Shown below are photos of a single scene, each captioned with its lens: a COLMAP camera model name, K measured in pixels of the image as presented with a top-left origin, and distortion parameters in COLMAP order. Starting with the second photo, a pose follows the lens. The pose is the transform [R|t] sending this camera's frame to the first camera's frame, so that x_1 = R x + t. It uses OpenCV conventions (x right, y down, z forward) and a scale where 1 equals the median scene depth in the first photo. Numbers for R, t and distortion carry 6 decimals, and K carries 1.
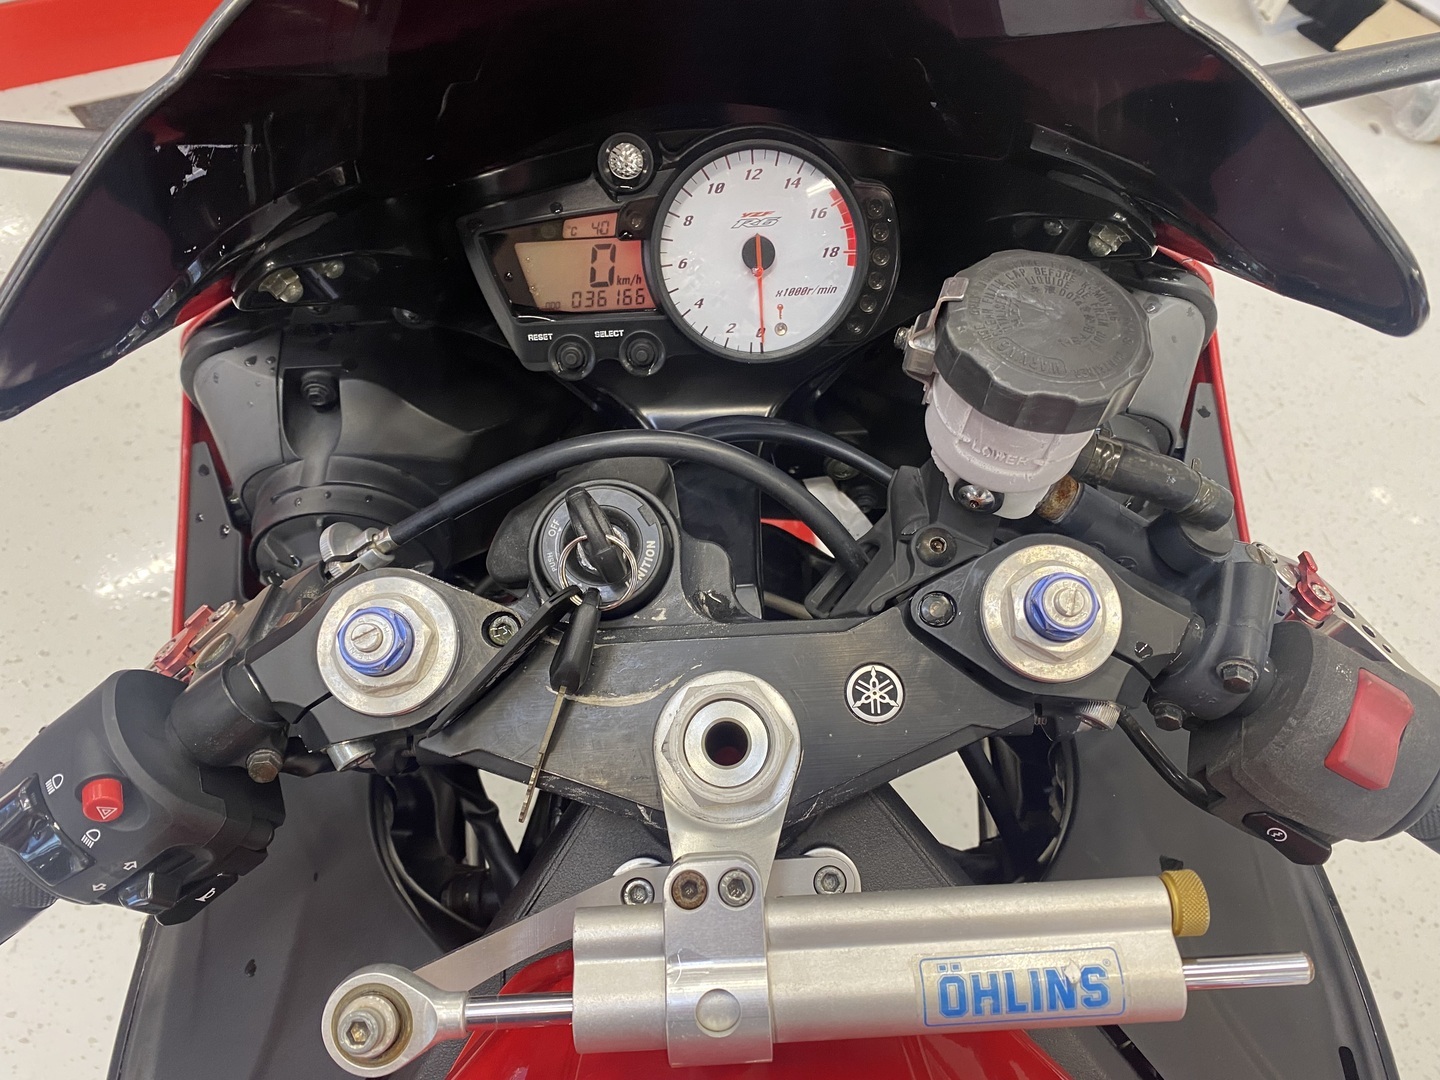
lens RADIAL K [[1098.6, 0, 717.5], [0, 1098.6, 534.3], [0, 0, 1]] dist [0.029044, -0.025625]
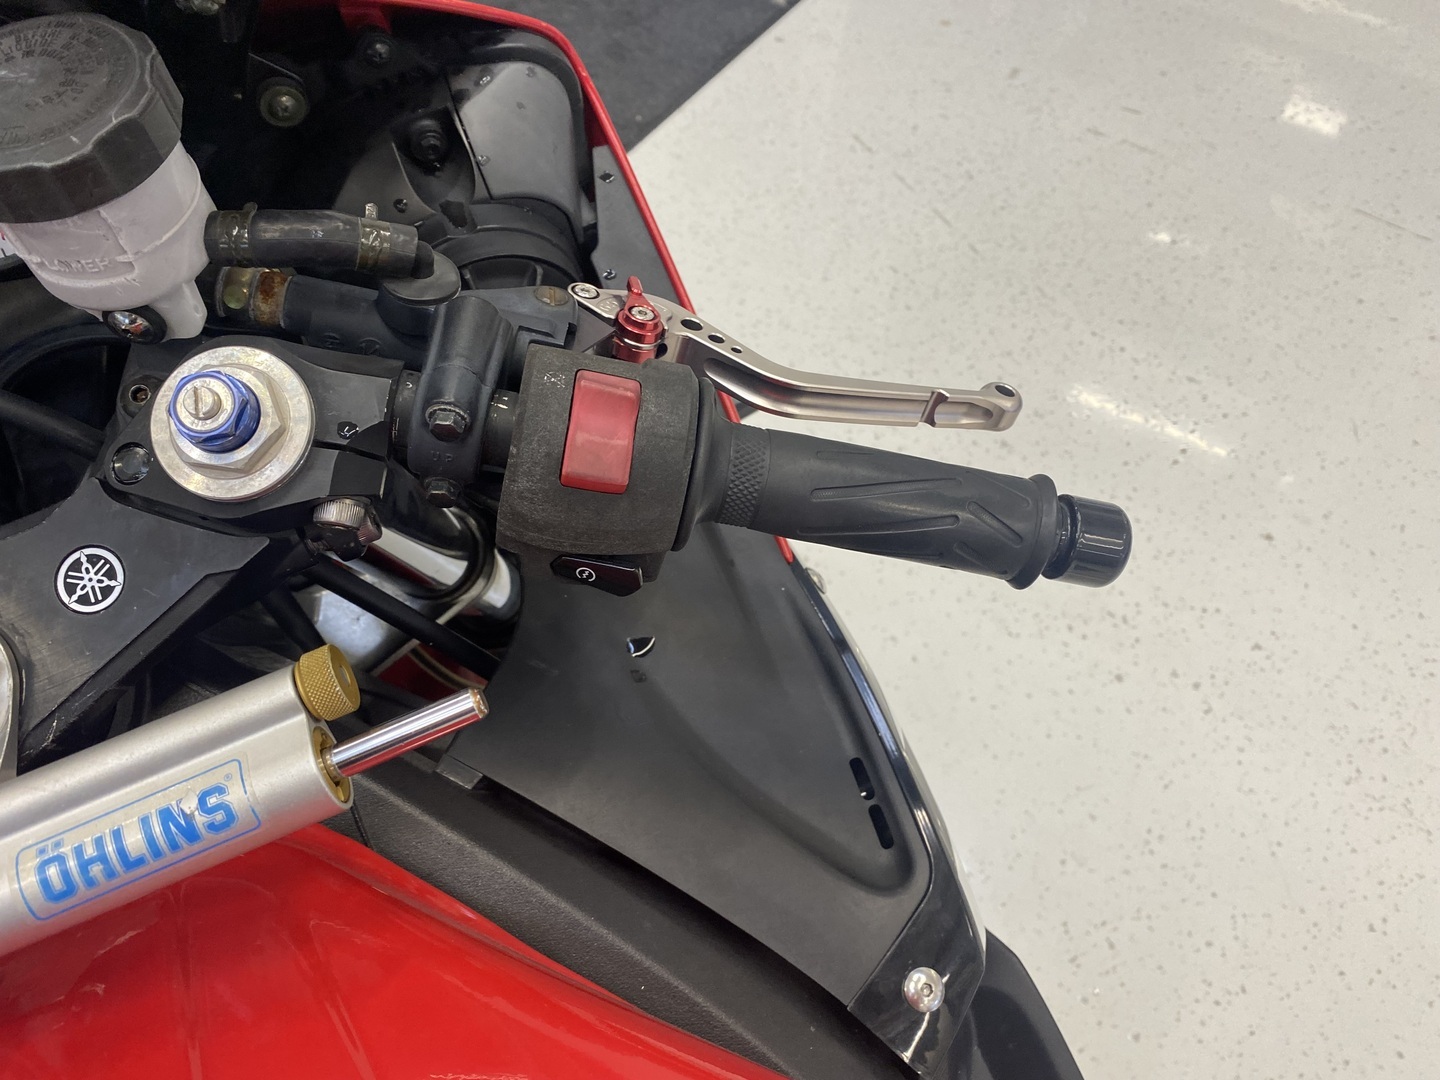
lens RADIAL K [[1102.5, 0, 717.4], [0, 1102.5, 550.1], [0, 0, 1]] dist [0.033193, -0.047886]
pose [[0.937330, -0.337434, 0.086899, 0.531157], [0.330331, 0.939889, 0.086552, 0.207716], [-0.110881, -0.052422, 0.992450, 0.081583]]
